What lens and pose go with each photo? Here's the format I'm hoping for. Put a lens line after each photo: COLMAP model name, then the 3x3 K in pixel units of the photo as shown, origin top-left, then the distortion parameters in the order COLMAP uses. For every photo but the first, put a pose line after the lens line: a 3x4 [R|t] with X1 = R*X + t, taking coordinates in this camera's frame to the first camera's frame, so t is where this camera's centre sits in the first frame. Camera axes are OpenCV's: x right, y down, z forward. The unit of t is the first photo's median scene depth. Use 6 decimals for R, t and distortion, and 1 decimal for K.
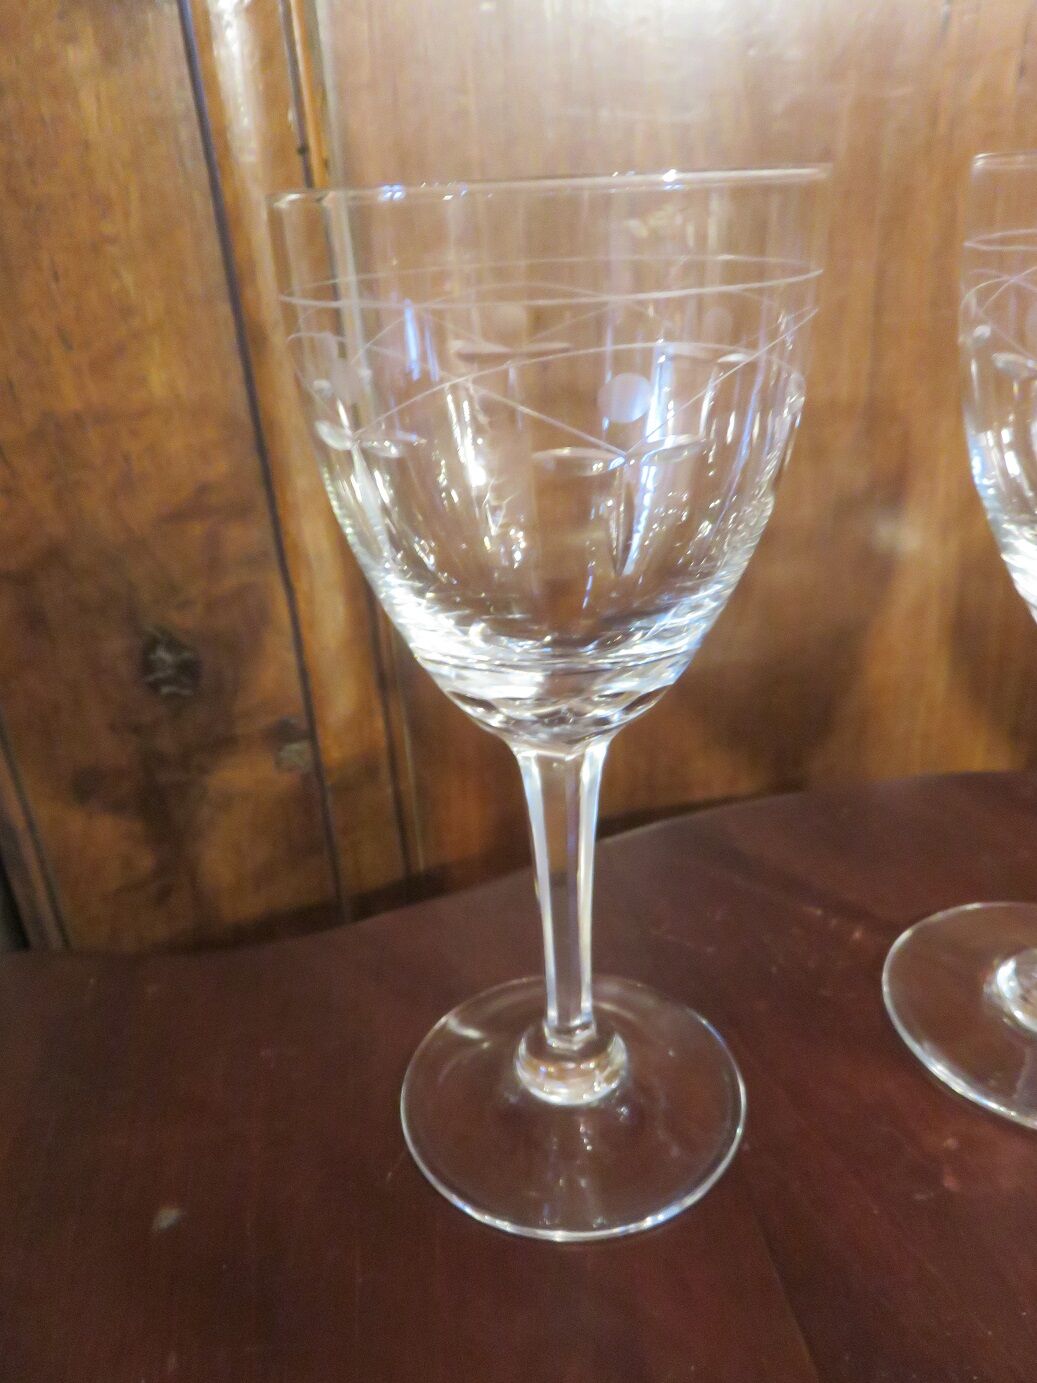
lens RADIAL K [[1041.2, 0, 519.4], [0, 1041.2, 706.1], [0, 0, 1]] dist [0.007671, 0.005543]
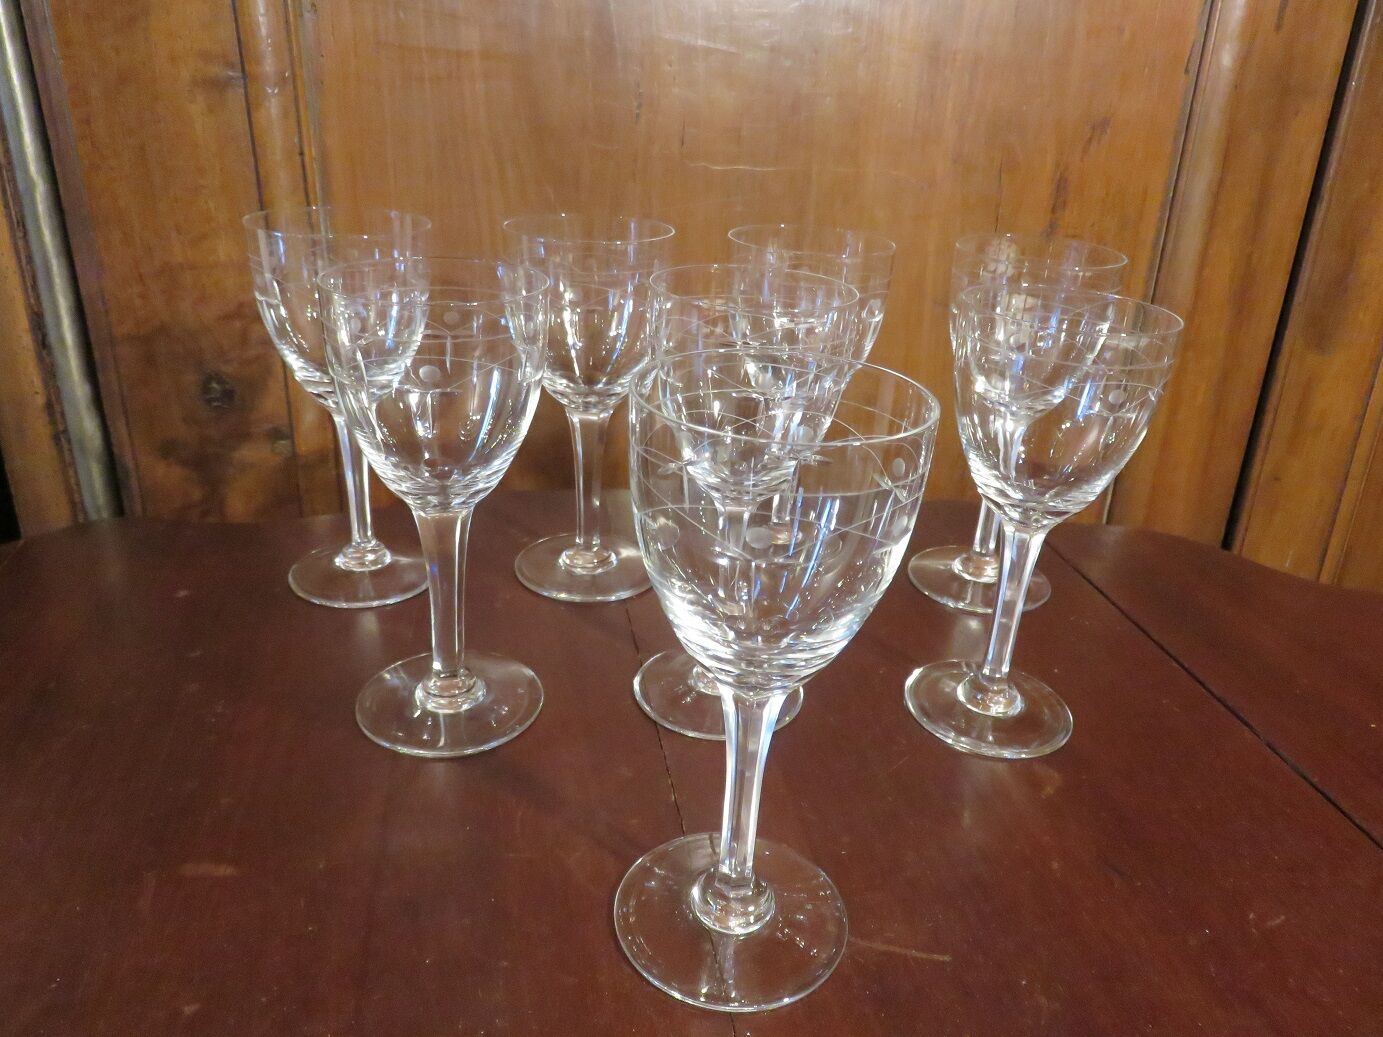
lens RADIAL K [[1041.2, 0, 697.8], [0, 1041.2, 521.4], [0, 0, 1]] dist [0.007671, 0.005543]
pose [[0.993693, 0.083849, 0.074460, 0.446889], [-0.082434, 0.996356, -0.021878, 0.176585], [-0.076023, 0.015602, 0.996984, -1.048613]]
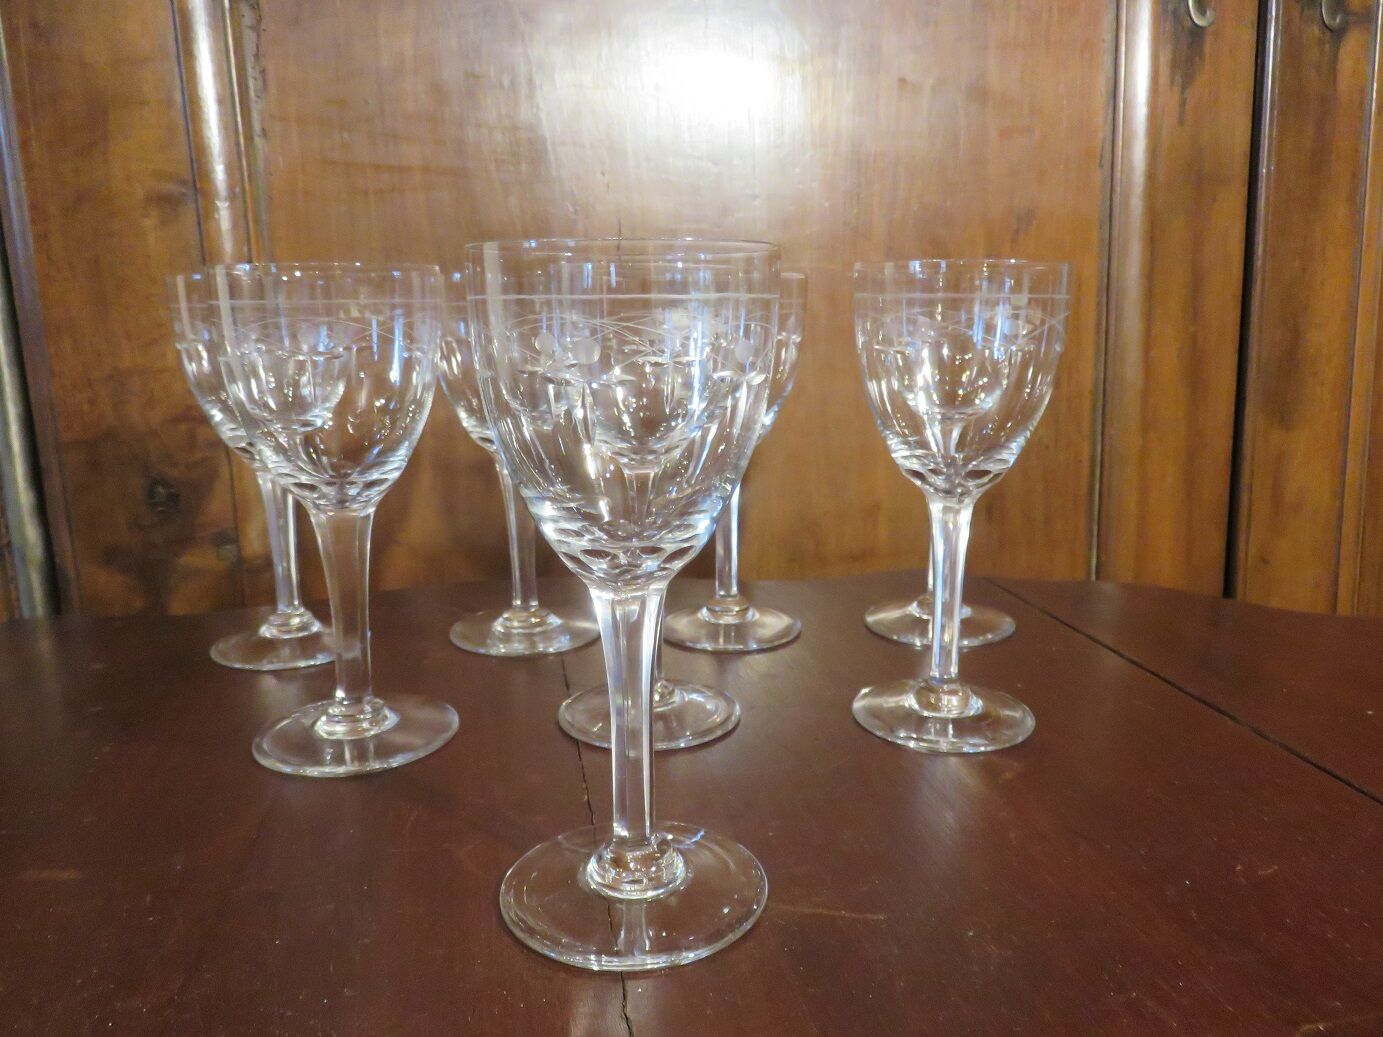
lens RADIAL K [[1041.2, 0, 694.6], [0, 1041.2, 526.1], [0, 0, 1]] dist [0.007671, 0.005543]
pose [[0.998638, 0.035771, 0.037968, 0.604200], [-0.025847, 0.971530, -0.235503, 0.462393], [-0.045311, 0.234201, 0.971132, -0.963561]]
